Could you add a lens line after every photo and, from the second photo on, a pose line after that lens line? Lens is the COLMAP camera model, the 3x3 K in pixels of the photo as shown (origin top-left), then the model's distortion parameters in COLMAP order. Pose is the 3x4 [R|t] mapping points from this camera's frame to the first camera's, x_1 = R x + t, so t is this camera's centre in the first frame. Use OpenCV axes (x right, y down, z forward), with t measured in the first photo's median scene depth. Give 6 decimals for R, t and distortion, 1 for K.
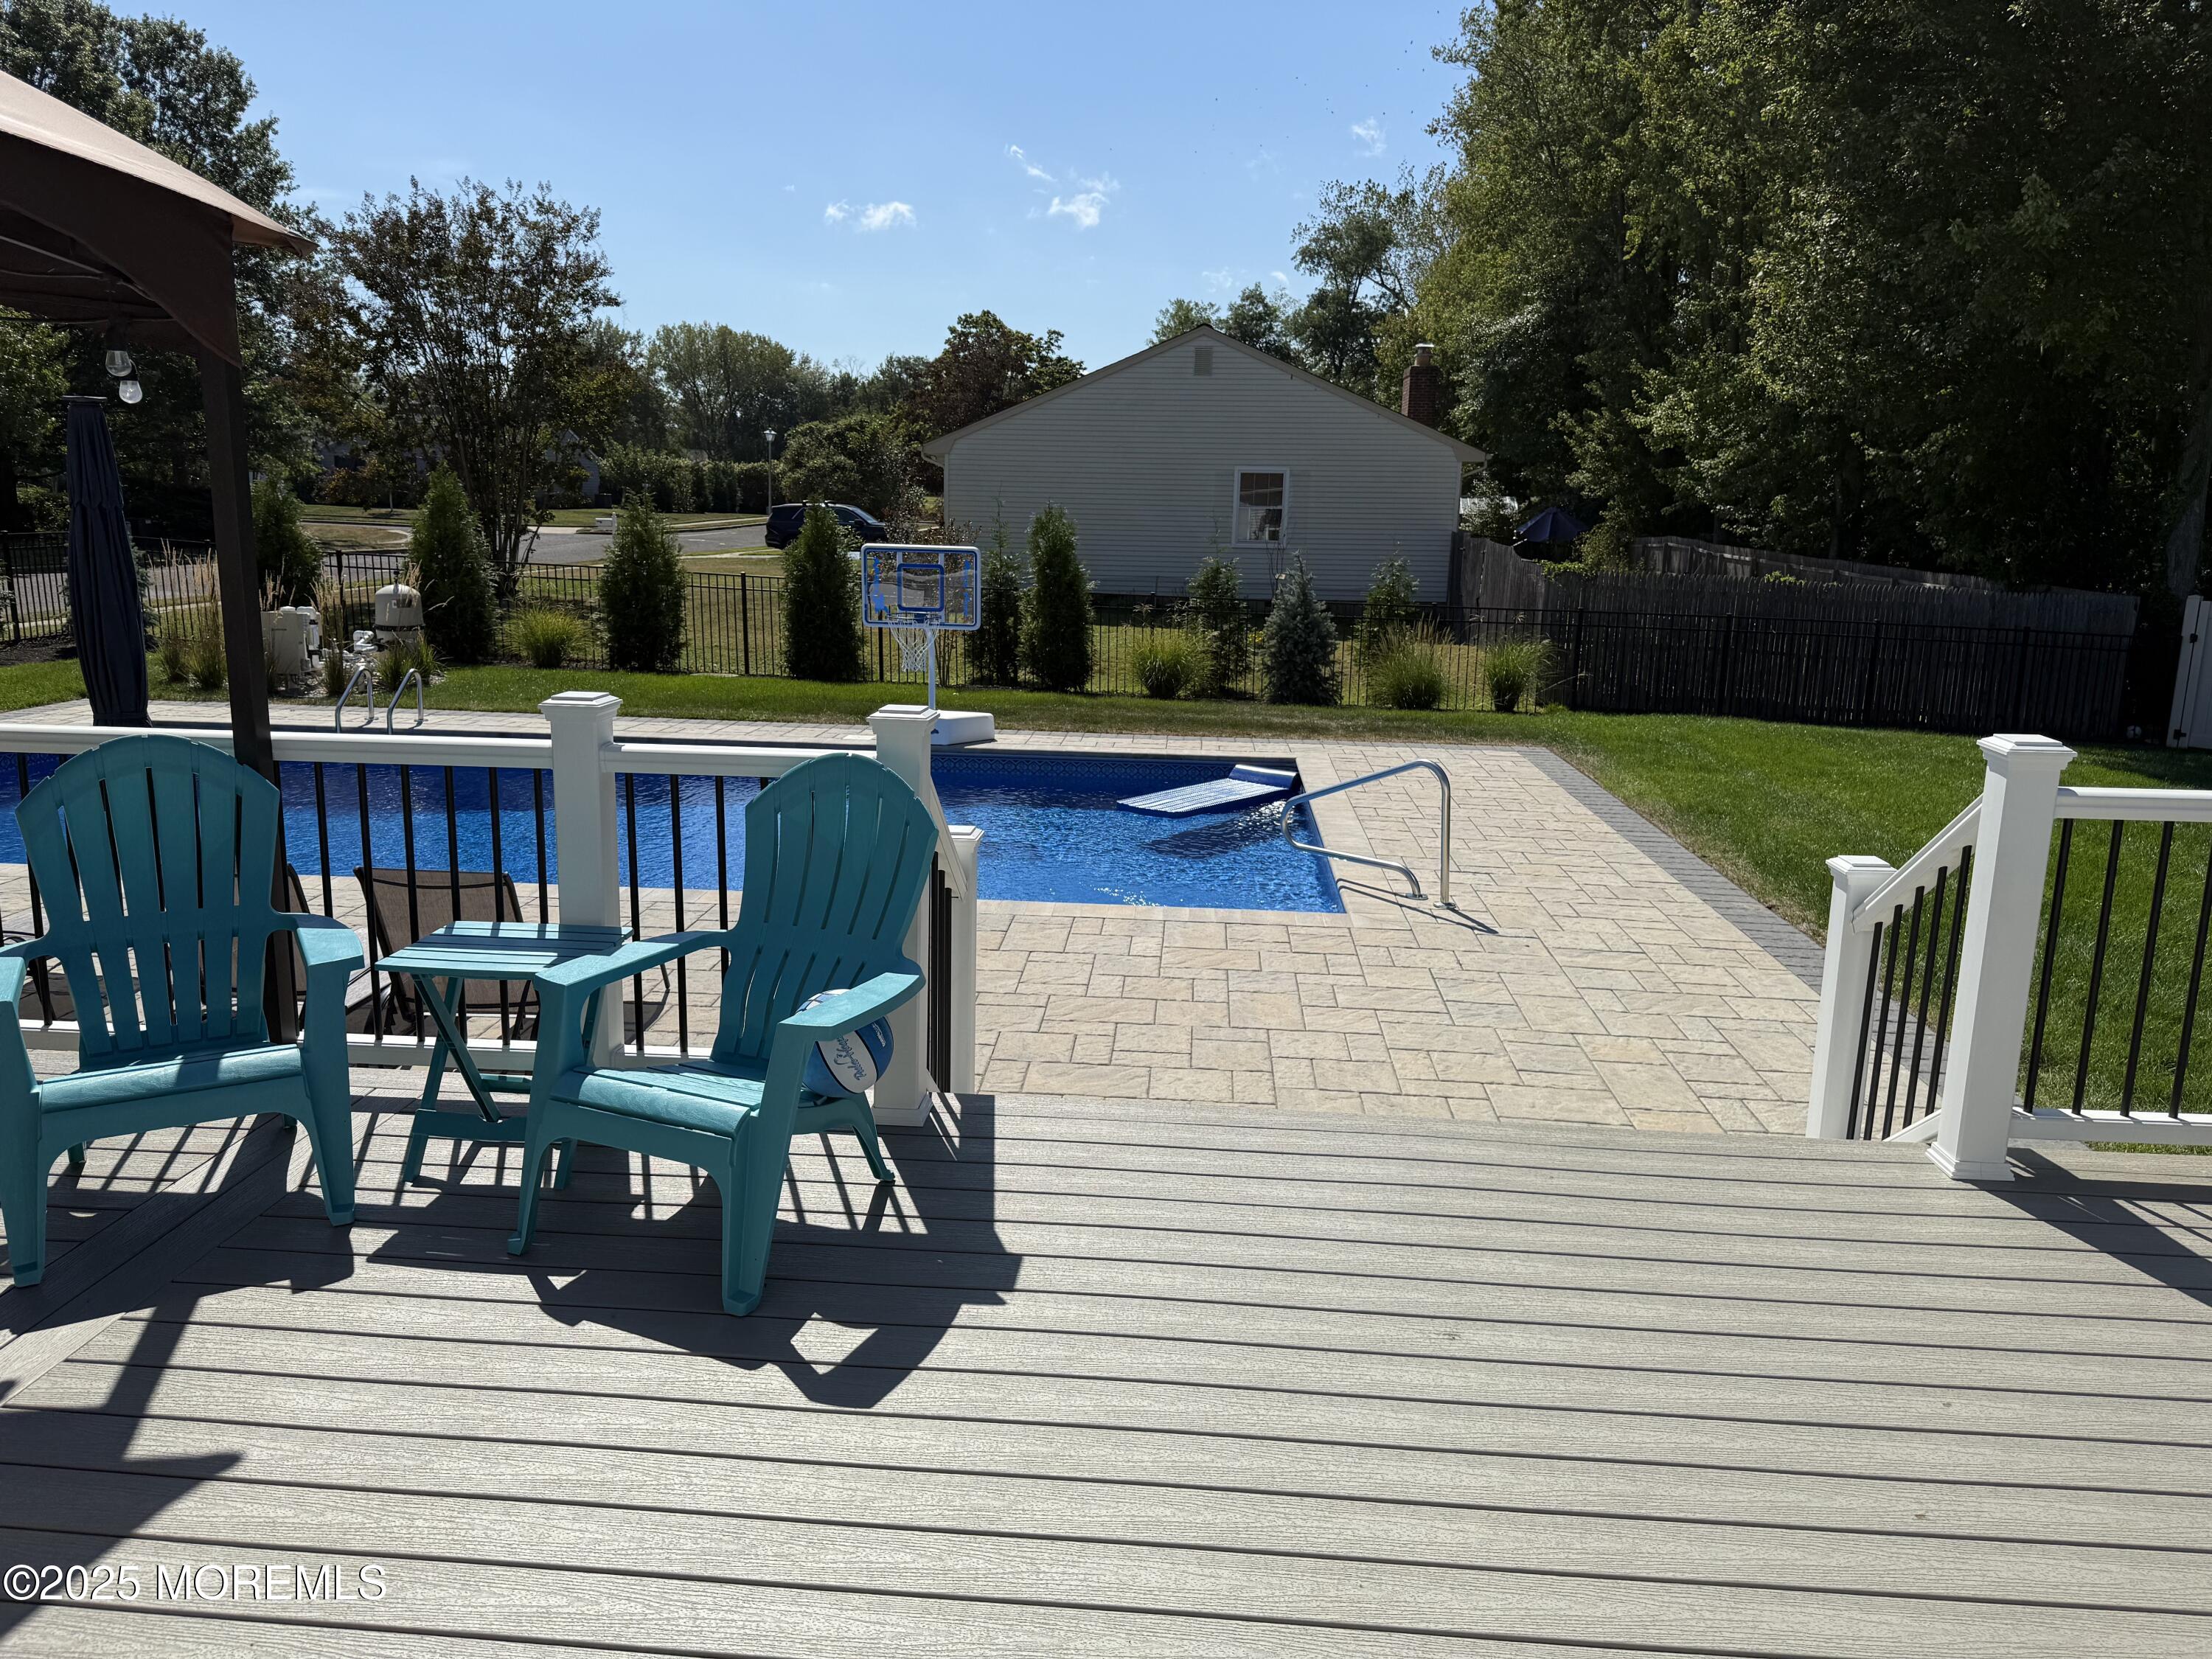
lens RADIAL K [[1548.8, 0, 1073.4], [0, 1548.8, 831.5], [0, 0, 1]] dist [0.062827, -0.083687]
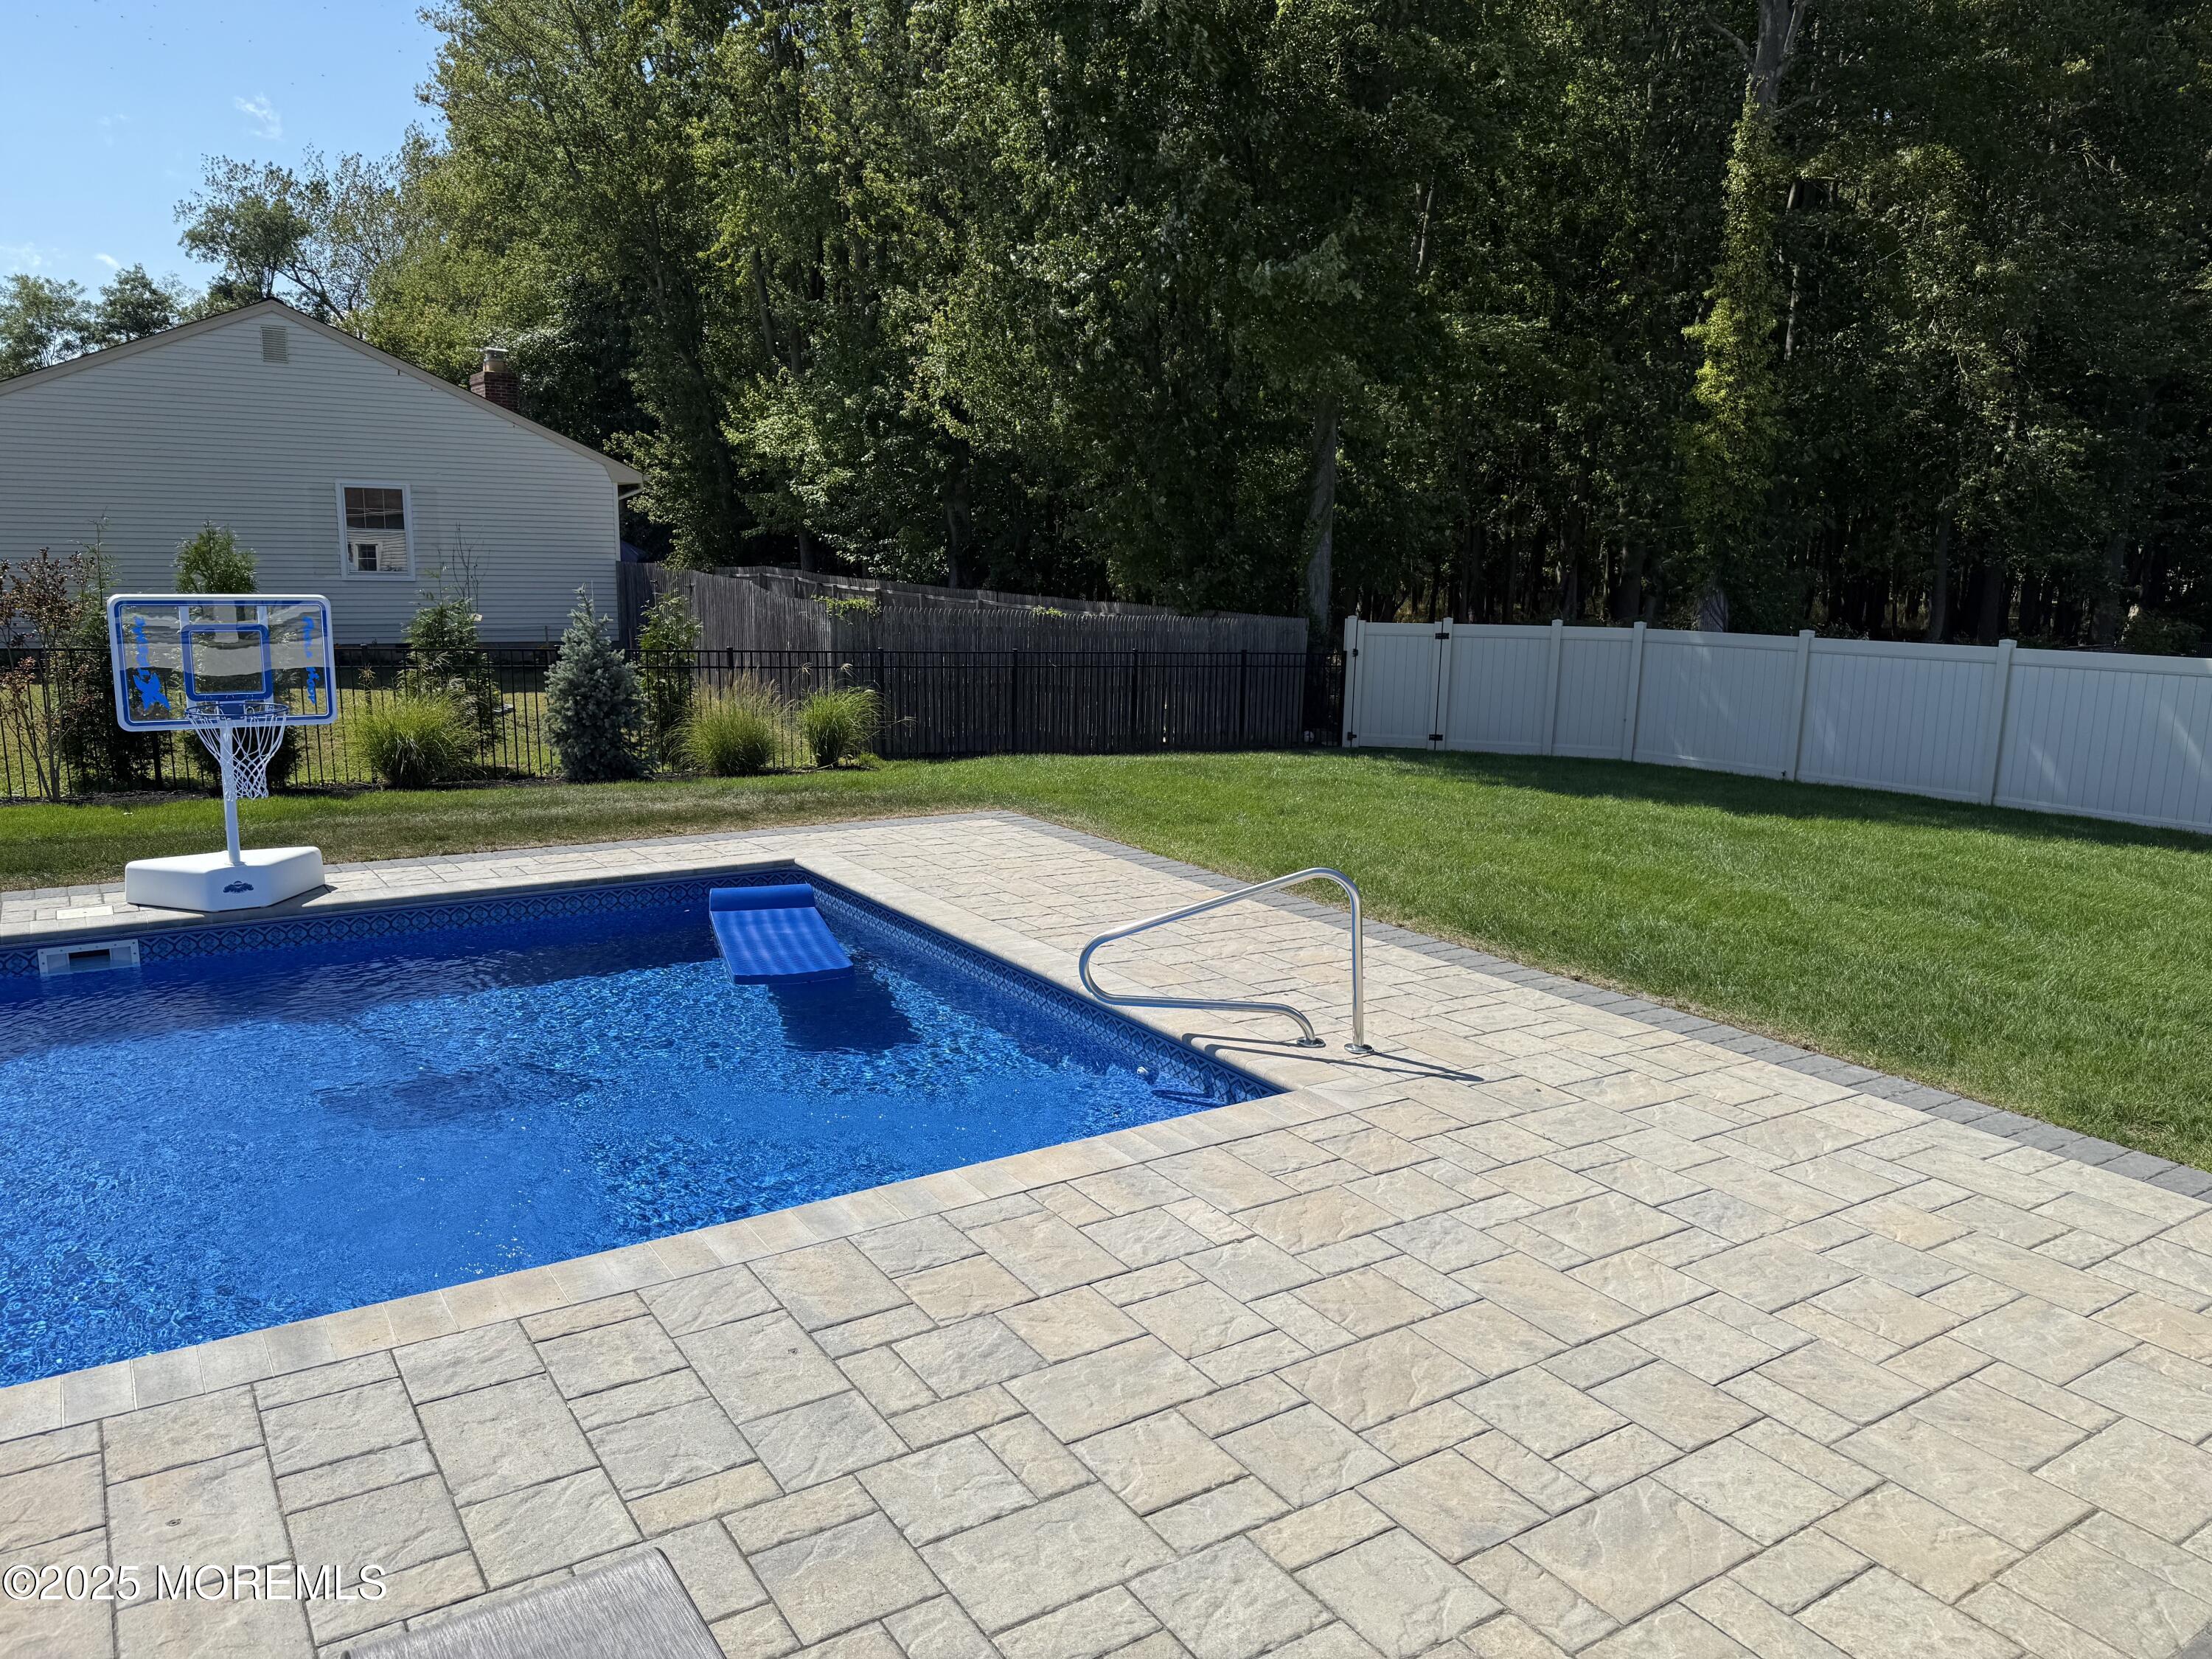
lens RADIAL K [[1548.8, 0, 1104.0], [0, 1548.8, 847.6], [0, 0, 1]] dist [0.062827, -0.083687]
pose [[0.784381, -0.119241, 0.608709, -0.138593], [0.123174, 0.991748, 0.035554, -0.041364], [-0.607926, 0.047089, 0.792596, 0.195596]]
